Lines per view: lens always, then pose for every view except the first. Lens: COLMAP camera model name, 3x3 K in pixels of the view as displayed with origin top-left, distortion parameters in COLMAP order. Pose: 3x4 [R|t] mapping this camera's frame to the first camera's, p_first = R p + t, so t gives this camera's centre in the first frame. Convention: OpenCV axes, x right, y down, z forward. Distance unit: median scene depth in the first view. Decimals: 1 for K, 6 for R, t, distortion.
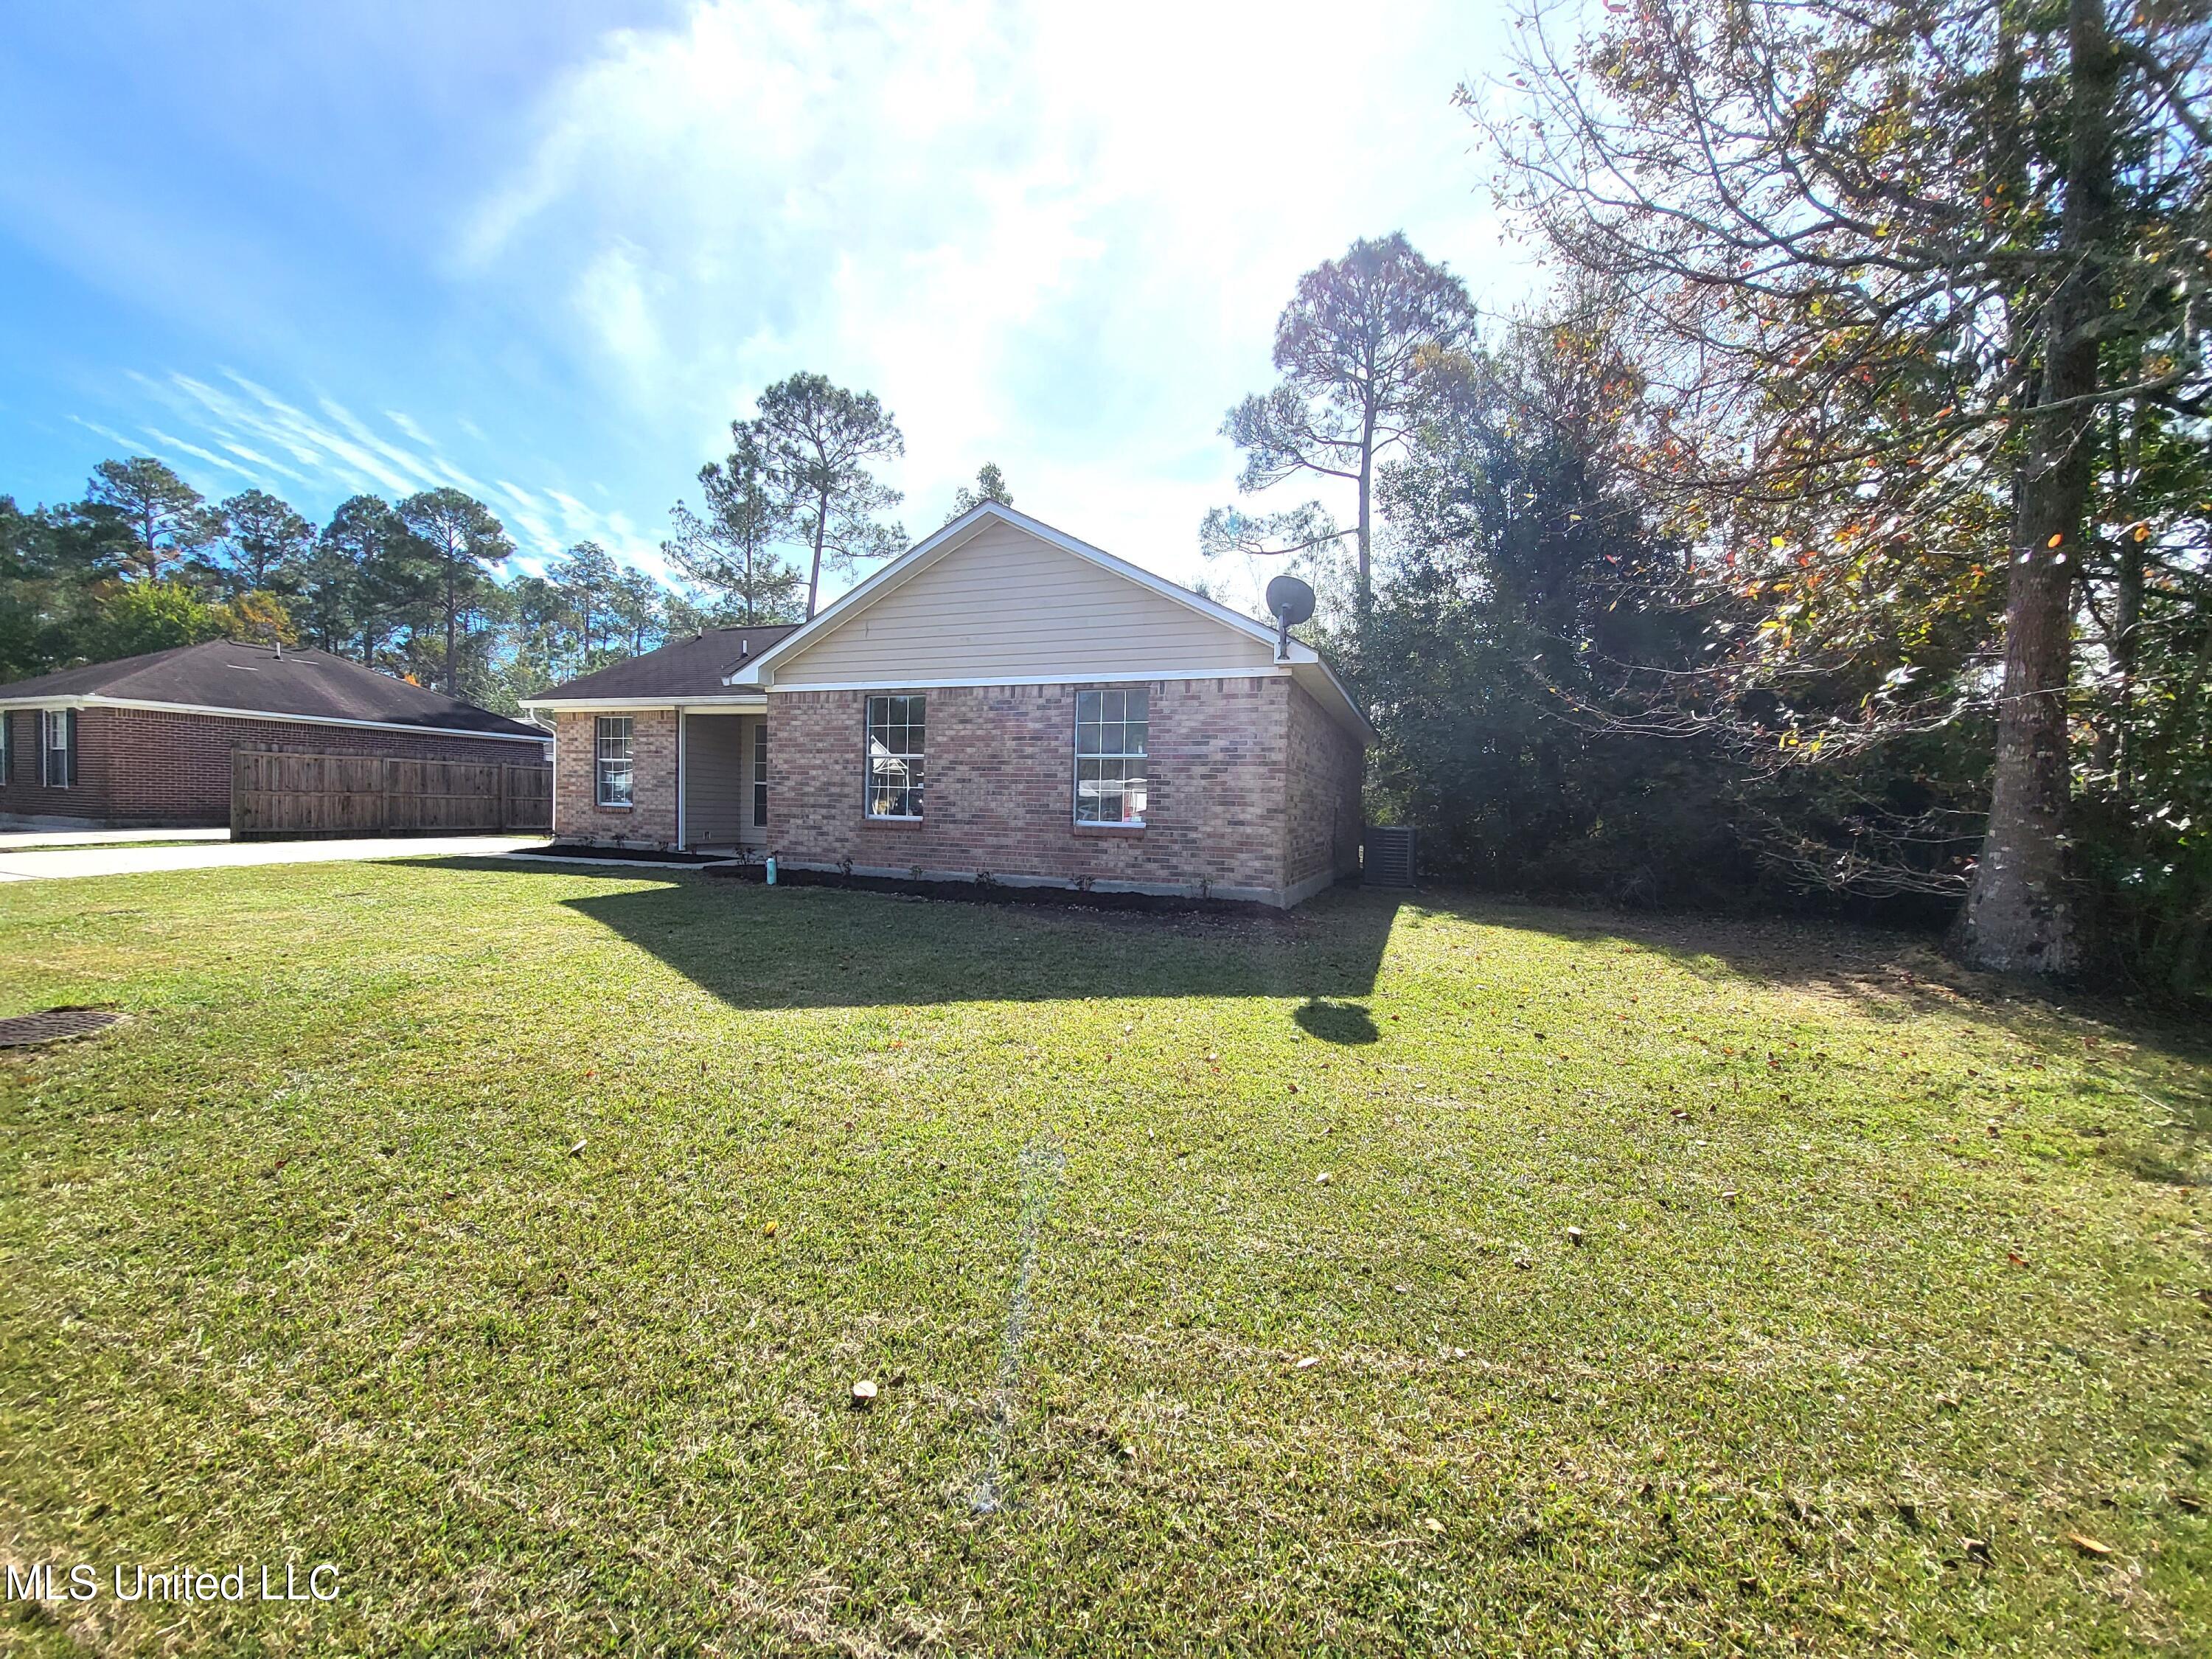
lens RADIAL K [[877.4, 0, 1095.6], [0, 877.4, 845.3], [0, 0, 1]] dist [-0.000161, -0.010623]
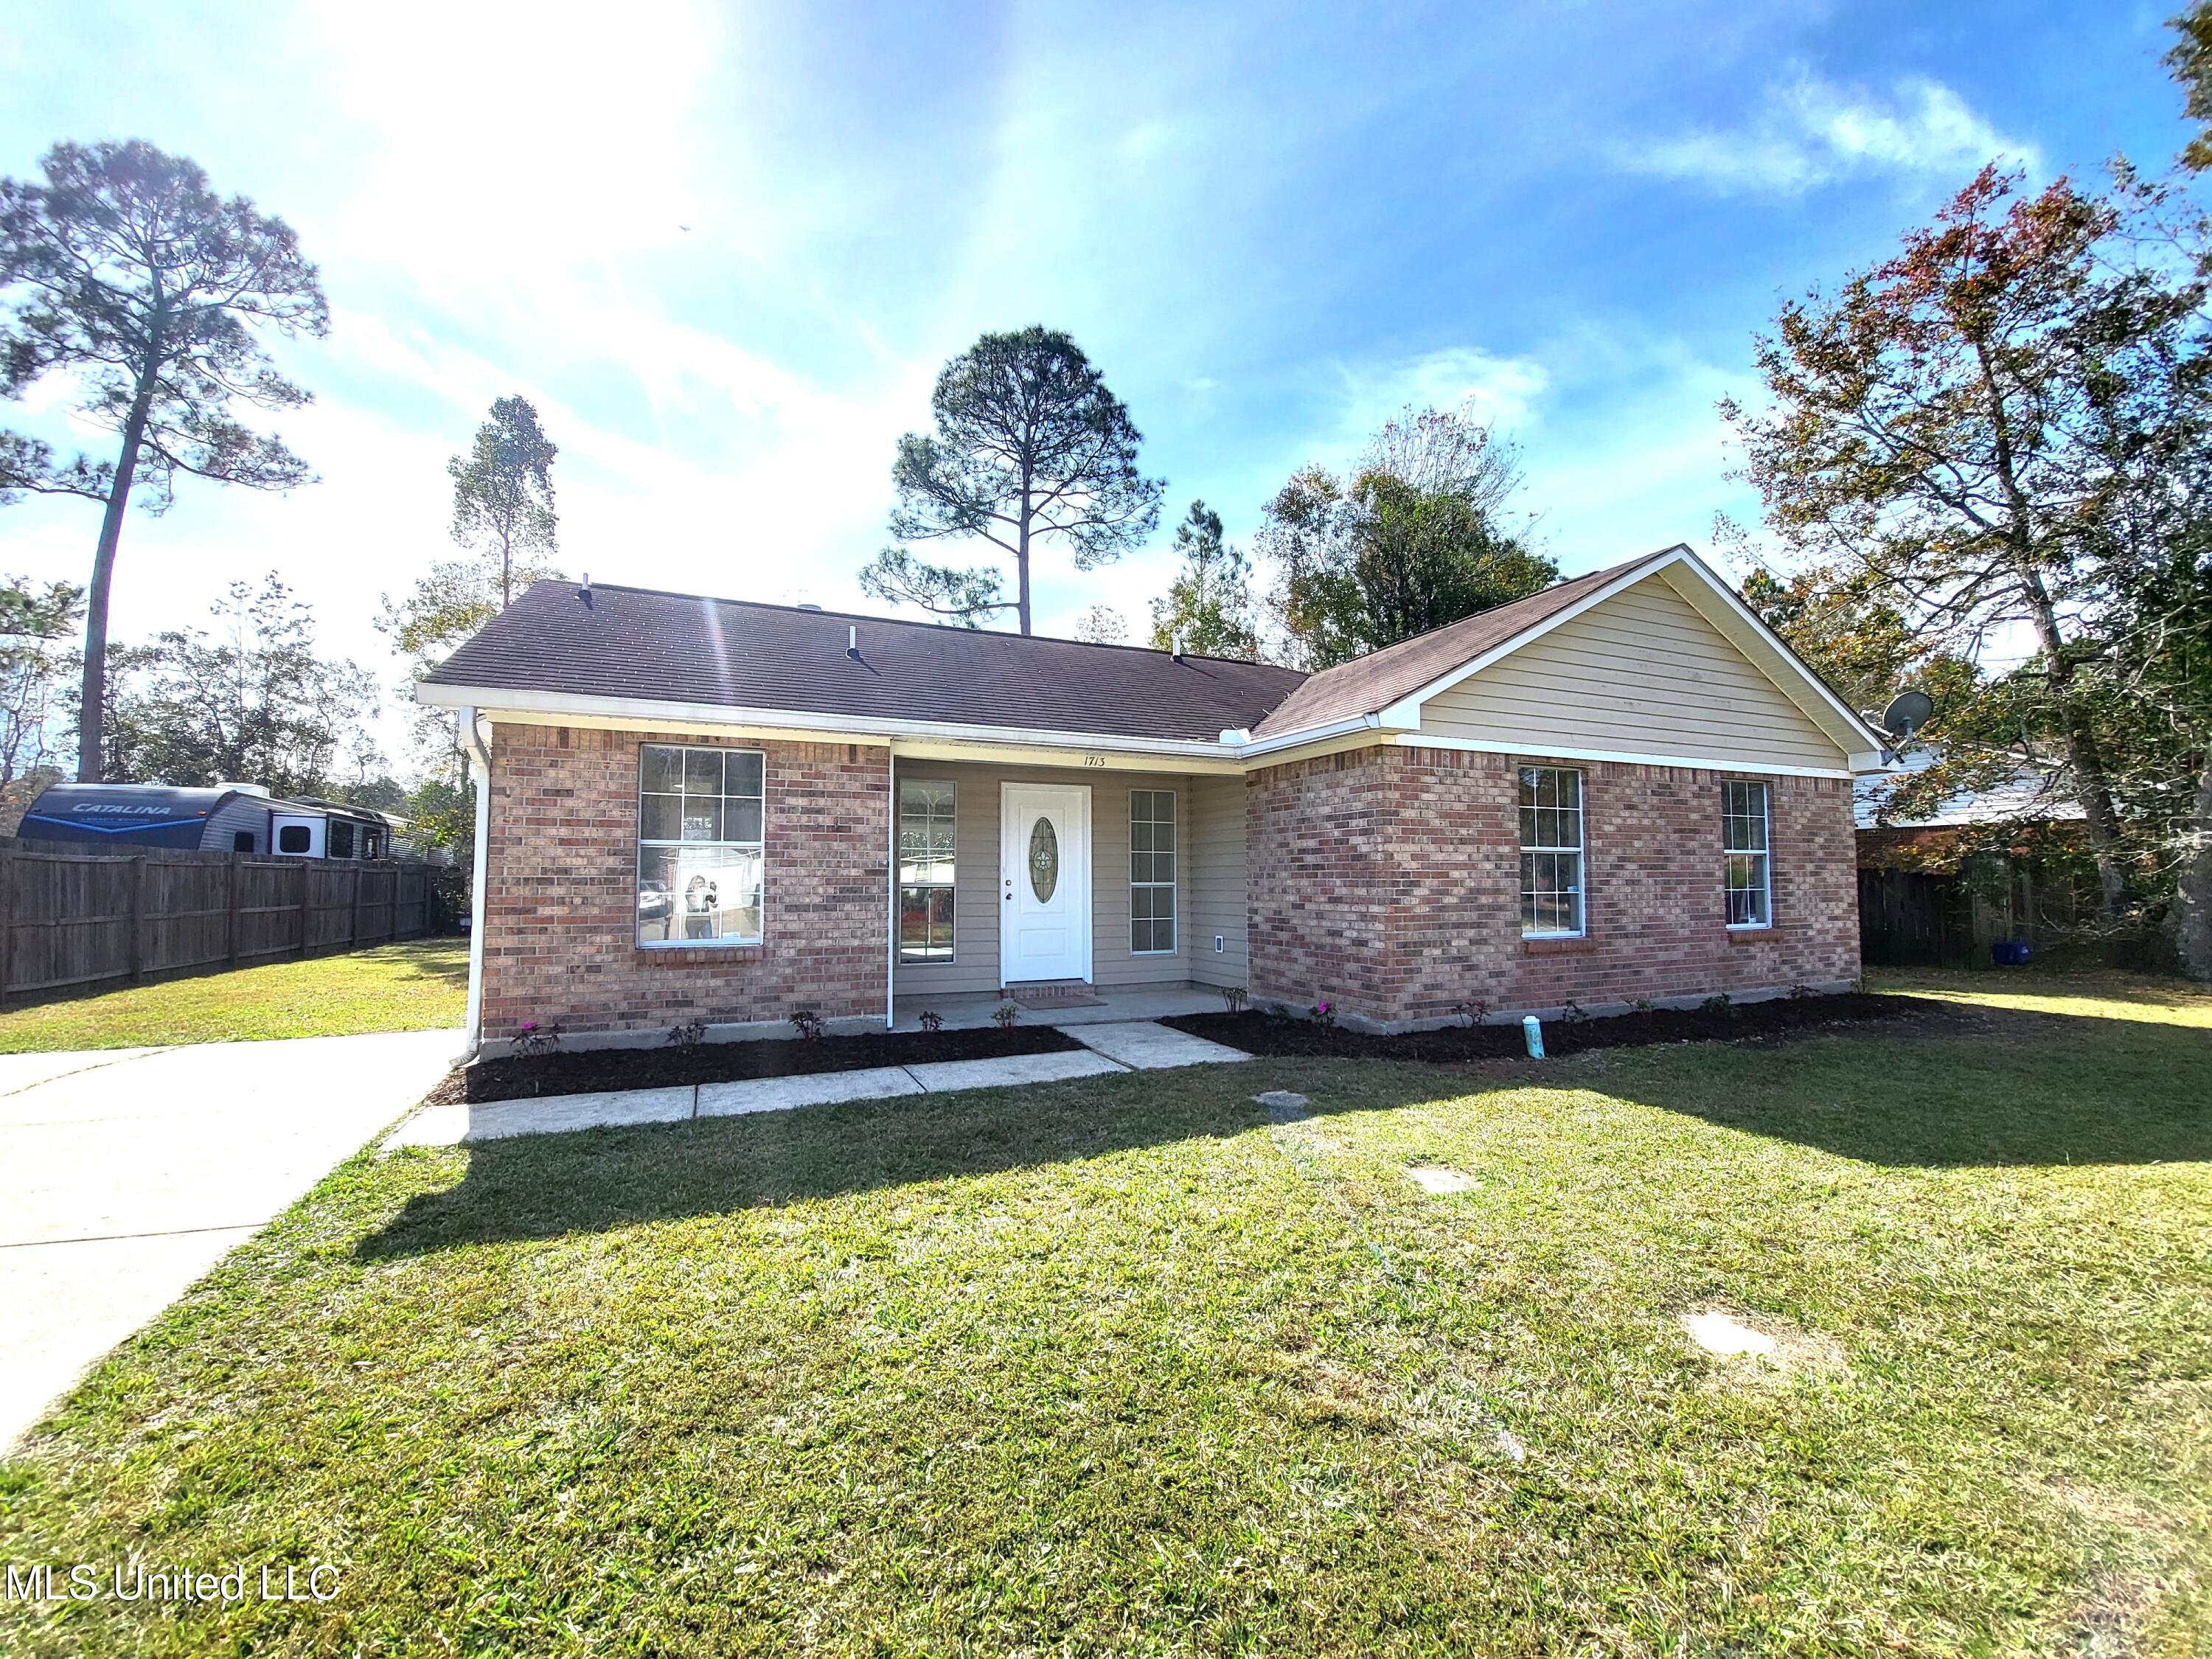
lens RADIAL K [[877.4, 0, 1095.6], [0, 877.4, 845.3], [0, 0, 1]] dist [-0.000161, -0.010623]
pose [[0.704288, 0.000784, 0.709914, -1.045487], [0.051392, 0.997319, -0.052087, -0.090776], [-0.708051, 0.073168, 0.702360, 0.790180]]
